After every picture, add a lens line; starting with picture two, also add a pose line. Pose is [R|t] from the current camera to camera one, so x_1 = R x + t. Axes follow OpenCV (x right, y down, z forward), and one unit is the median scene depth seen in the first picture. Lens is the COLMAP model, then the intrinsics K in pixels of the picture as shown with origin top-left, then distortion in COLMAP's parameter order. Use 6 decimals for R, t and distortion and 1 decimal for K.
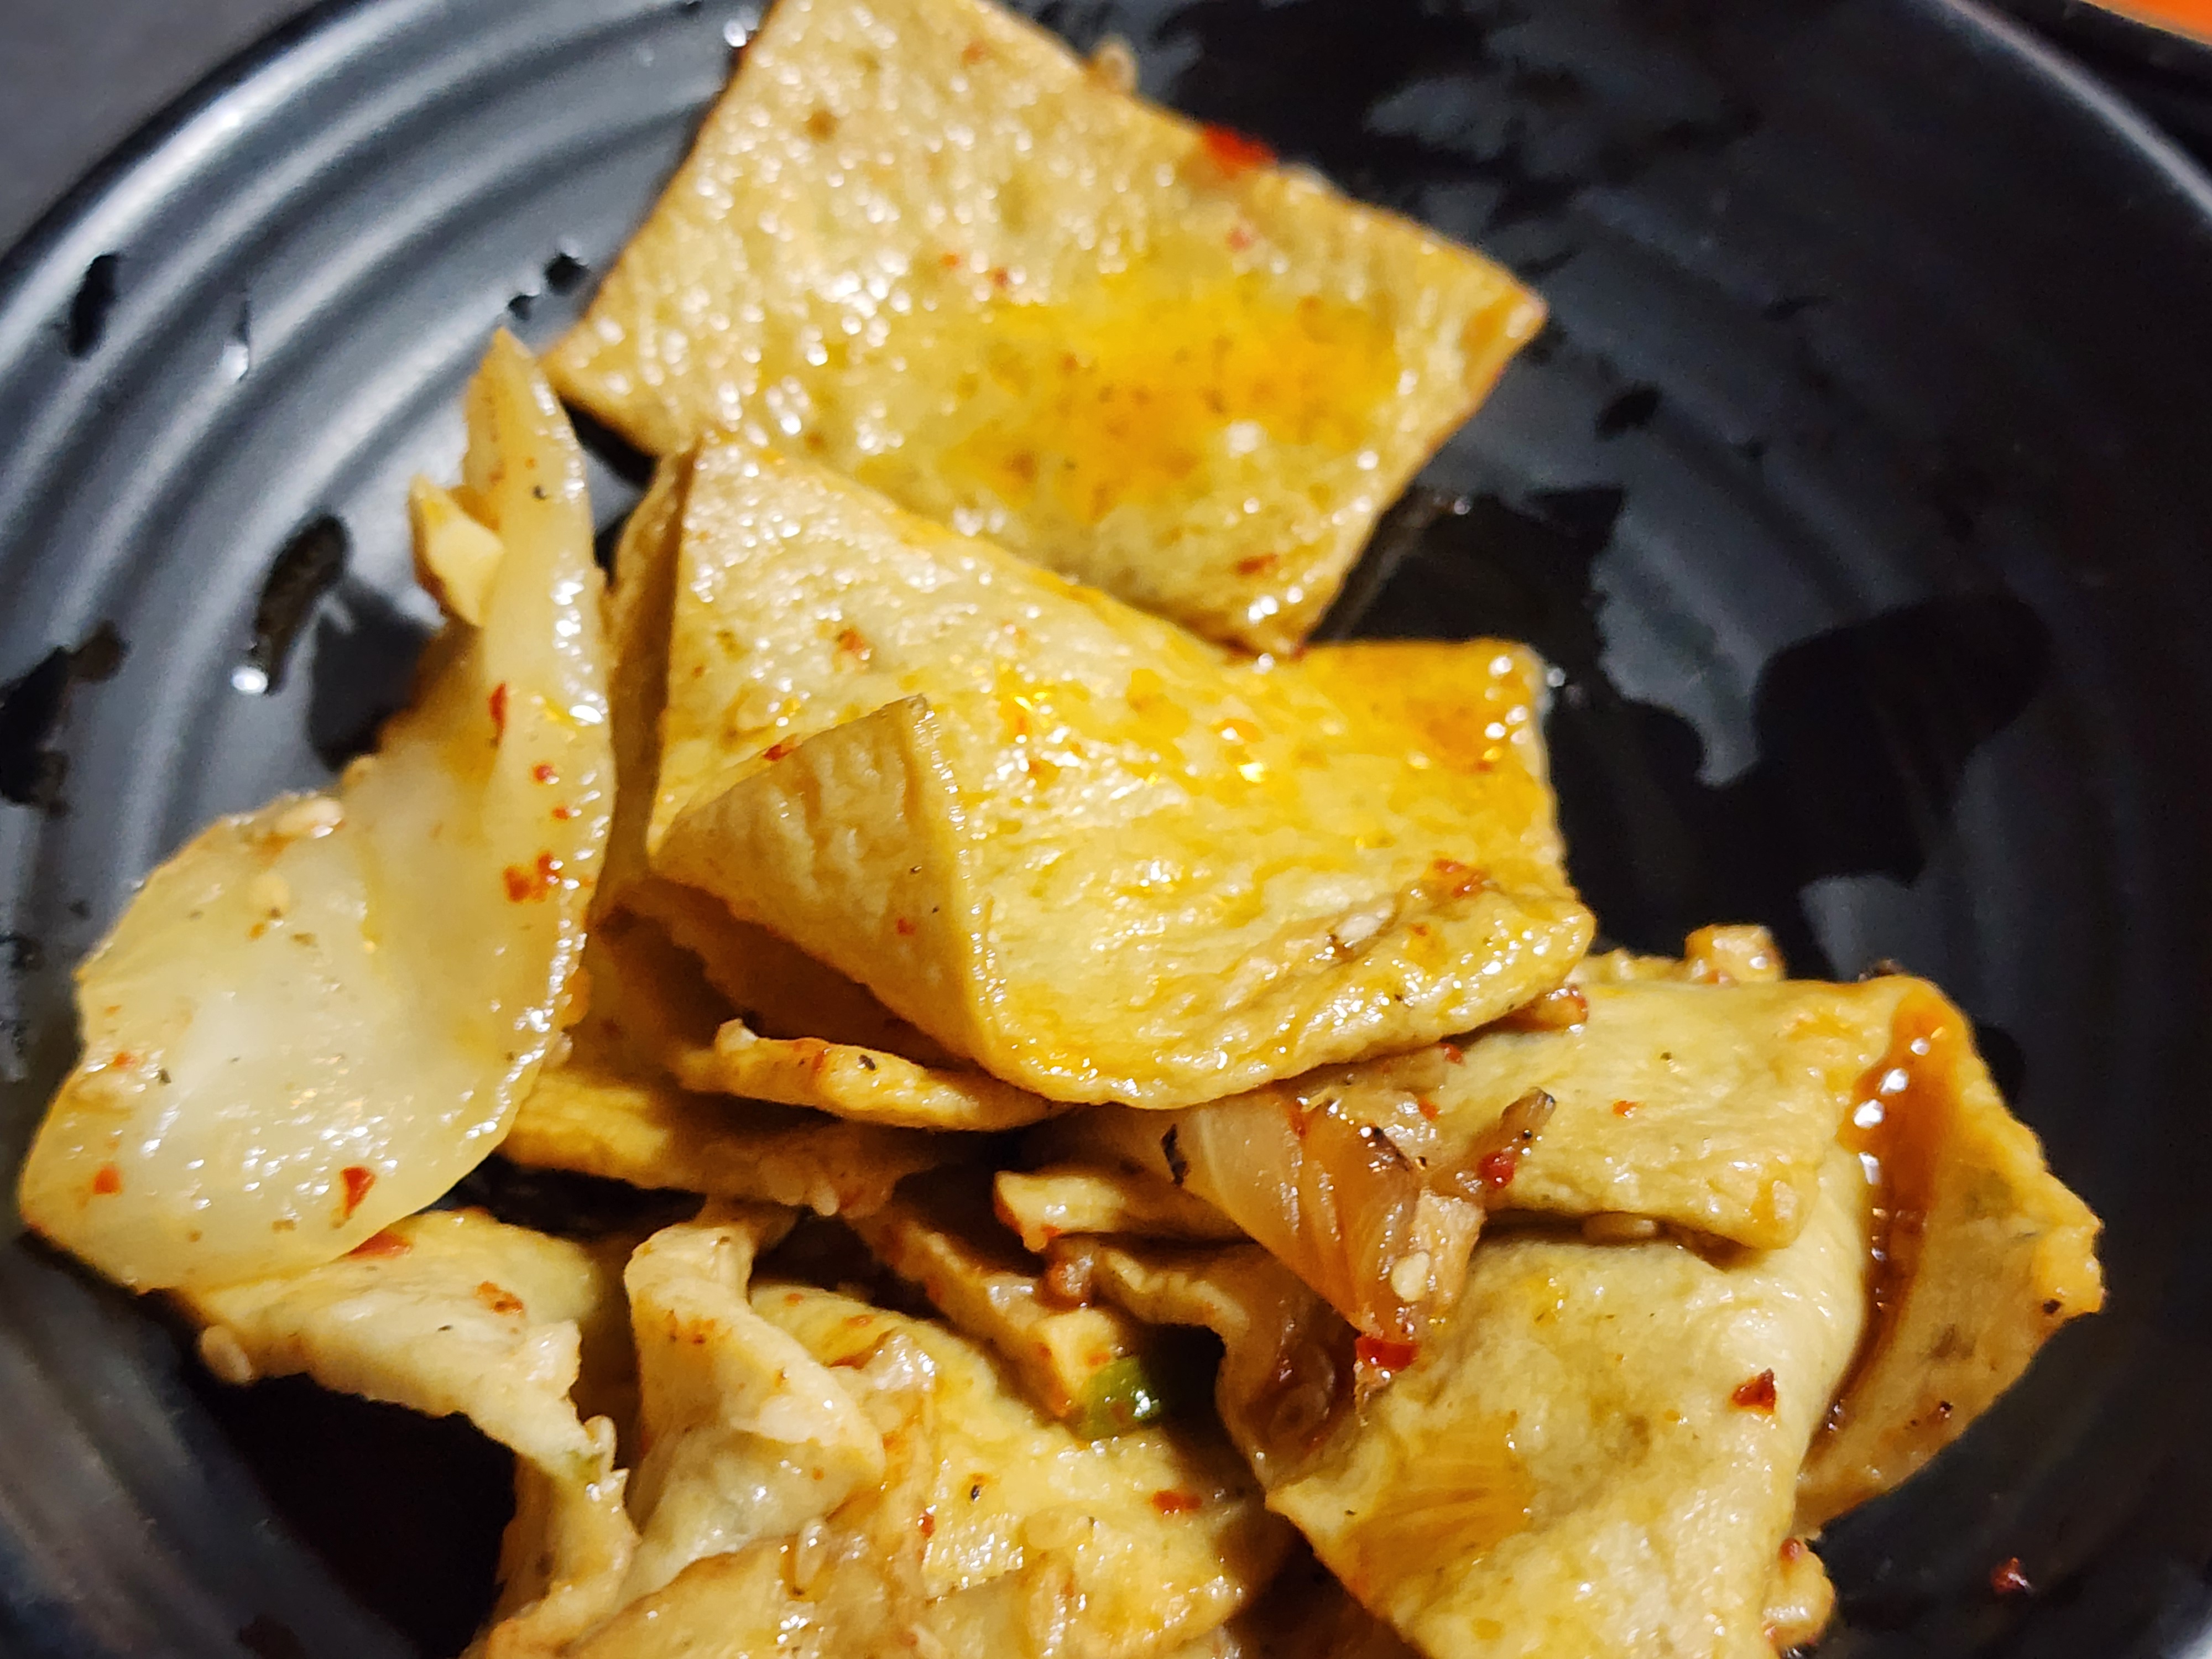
lens RADIAL K [[3006.5, 0, 1106.0], [0, 3006.5, 829.5], [0, 0, 1]] dist [0.162104, -0.624820]
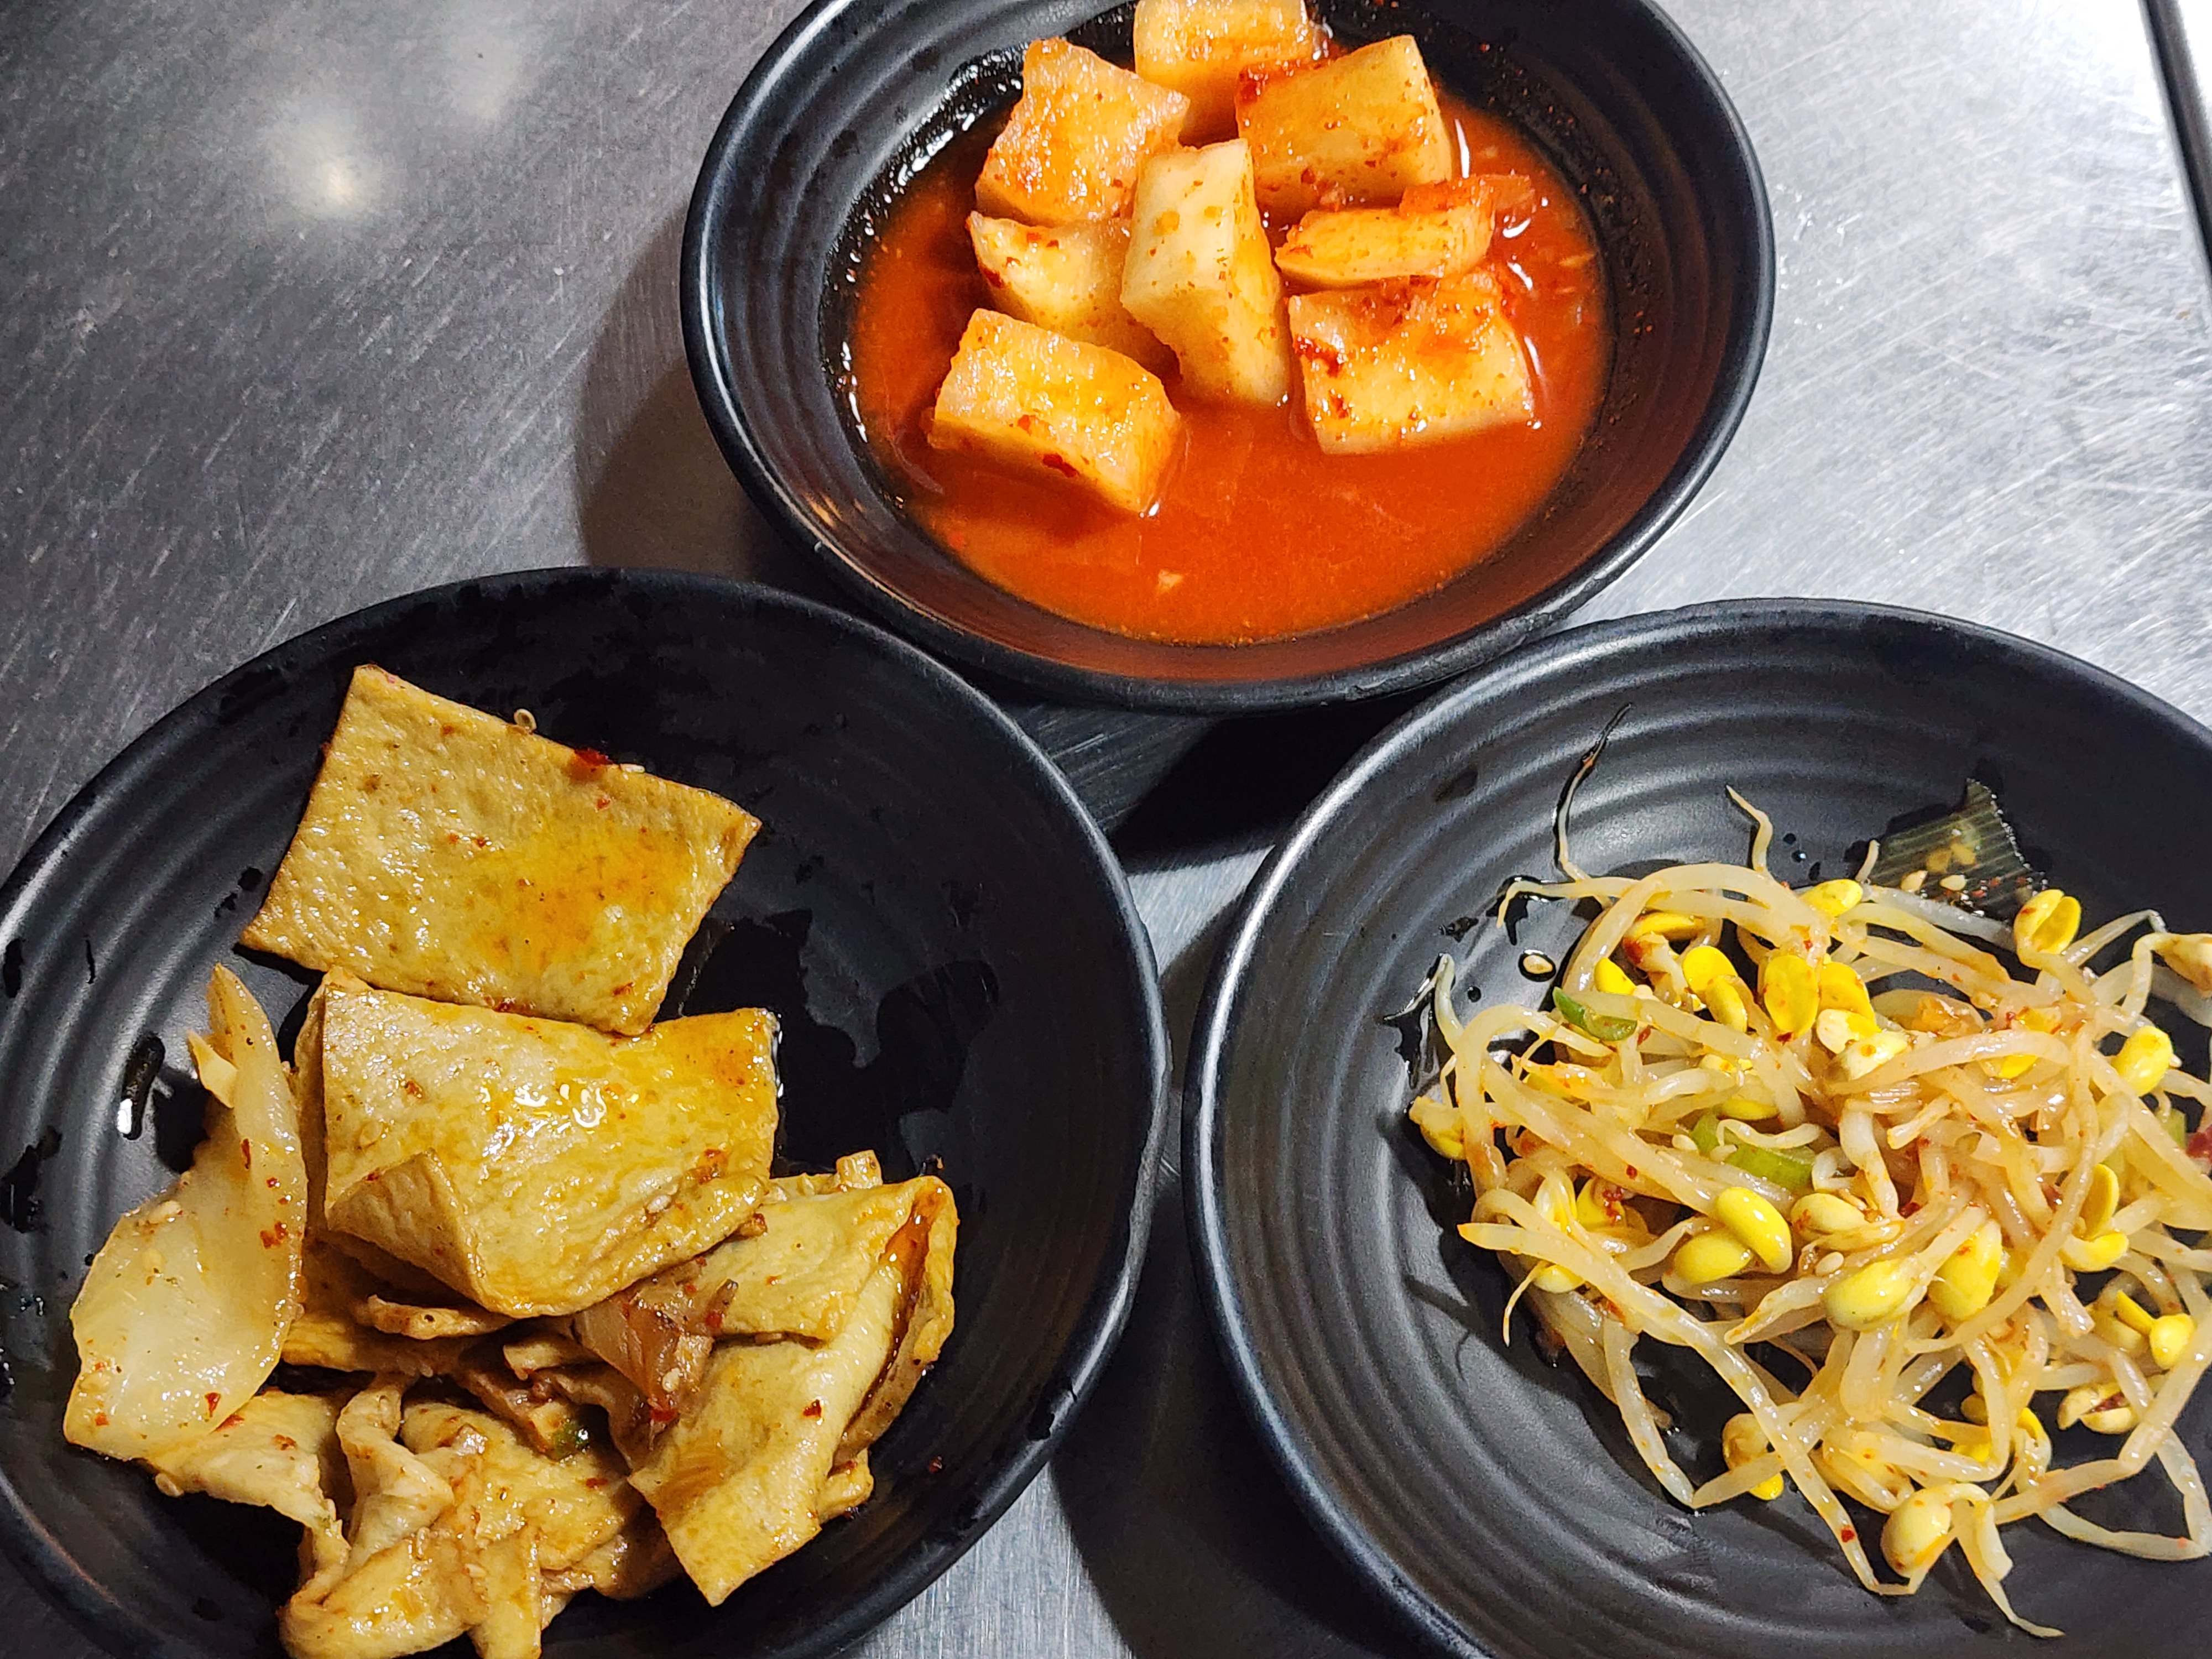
lens RADIAL K [[3072.2, 0, 1106.0], [0, 3072.2, 829.5], [0, 0, 1]] dist [0.252821, -0.717749]
pose [[0.989411, -0.144712, 0.011188, 0.430352], [0.142374, 0.982629, 0.119041, -0.467142], [-0.028220, -0.116187, 0.992826, -1.237641]]
